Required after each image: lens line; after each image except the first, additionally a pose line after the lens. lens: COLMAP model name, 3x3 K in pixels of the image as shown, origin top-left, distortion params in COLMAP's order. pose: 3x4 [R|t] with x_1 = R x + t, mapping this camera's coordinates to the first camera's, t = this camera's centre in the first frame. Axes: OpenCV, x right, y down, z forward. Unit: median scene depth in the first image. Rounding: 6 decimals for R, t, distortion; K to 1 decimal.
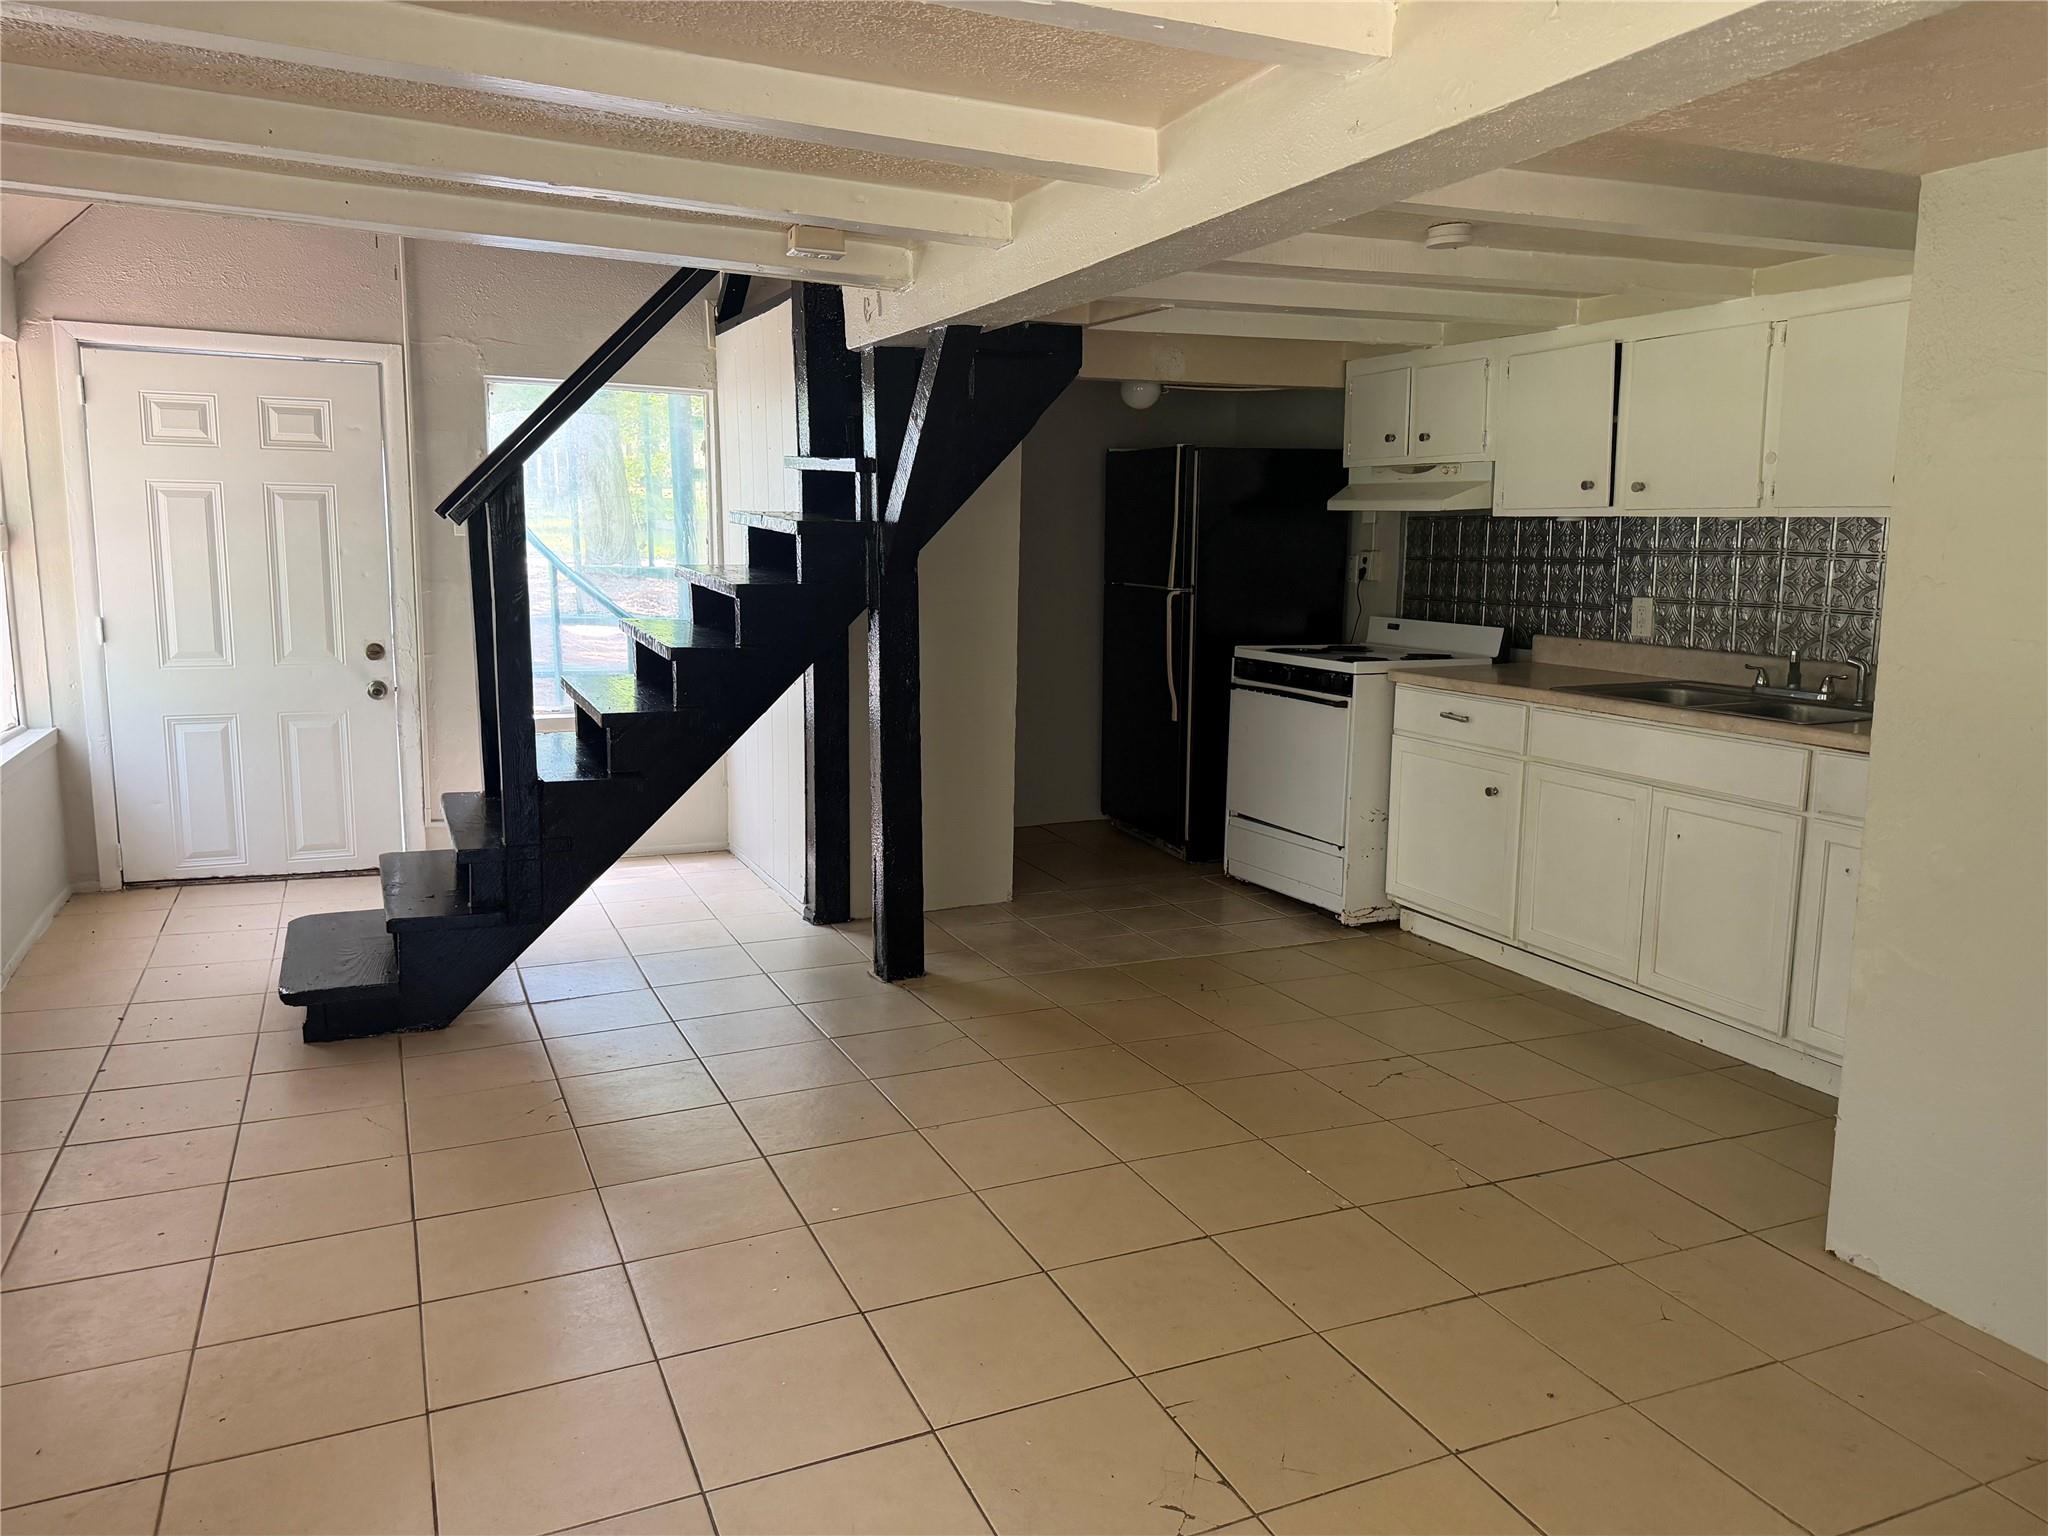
lens RADIAL K [[1428.8, 0, 1024.0], [0, 1428.8, 768.0], [0, 0, 1]] dist [0.007158, -0.002962]
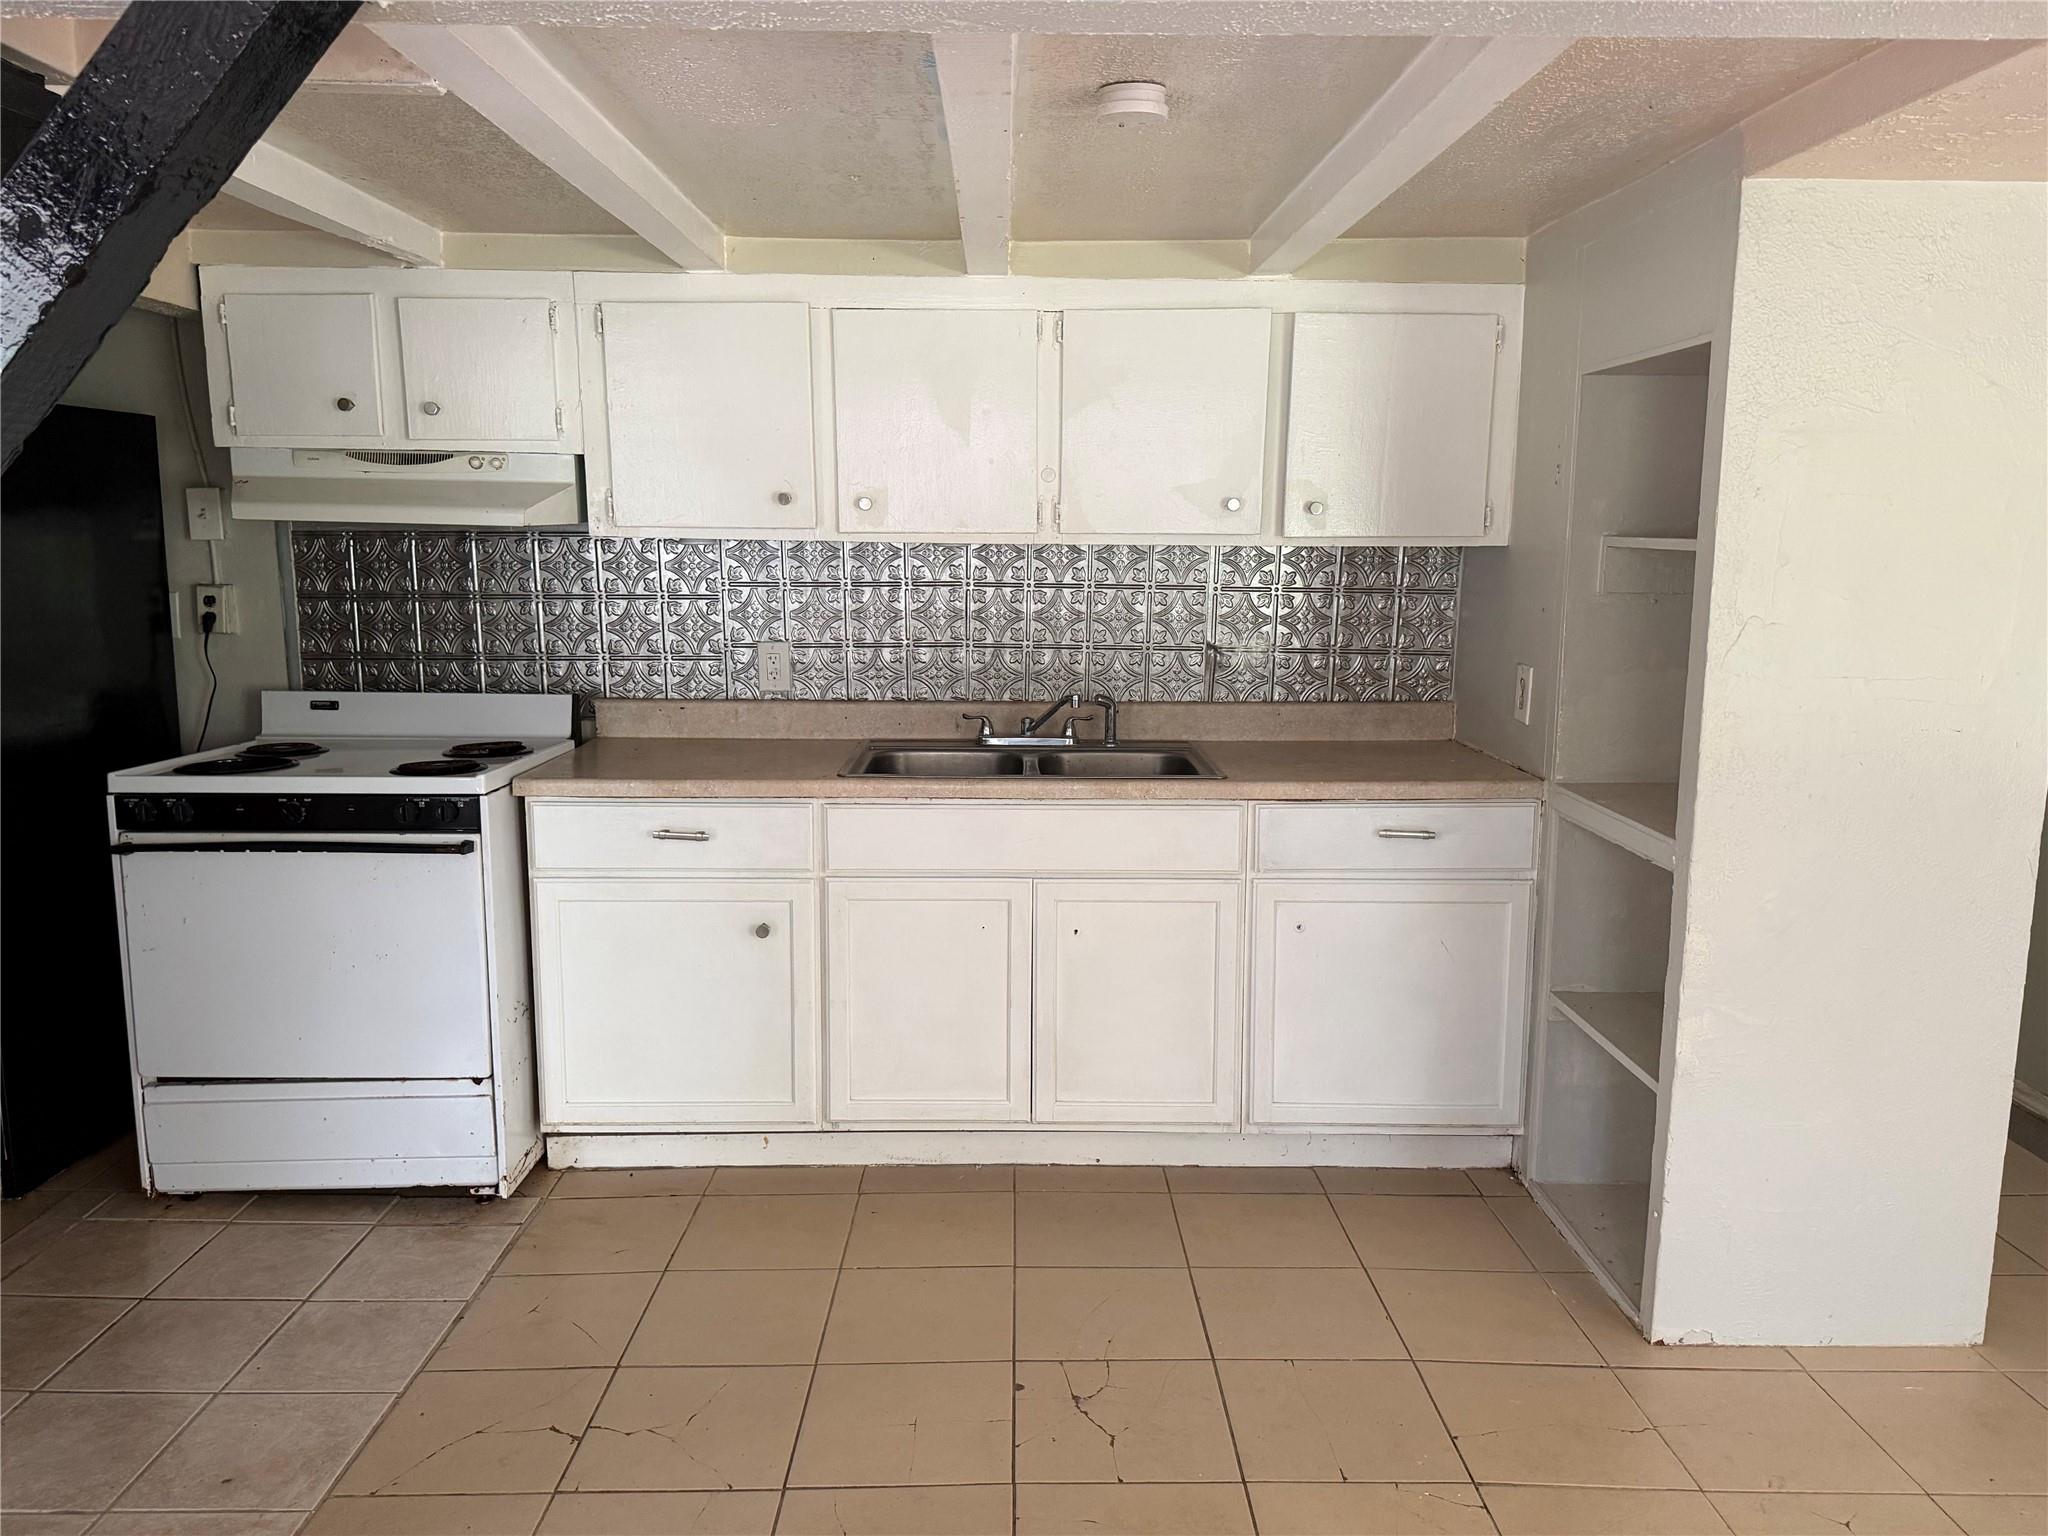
lens RADIAL K [[1396.0, 0, 1024.0], [0, 1396.0, 768.0], [0, 0, 1]] dist [0.067788, -0.119960]
pose [[0.400184, -0.143539, 0.905124, -0.207204], [0.145823, 0.985048, 0.091741, -0.095587], [-0.904759, 0.095275, 0.415132, 0.532748]]
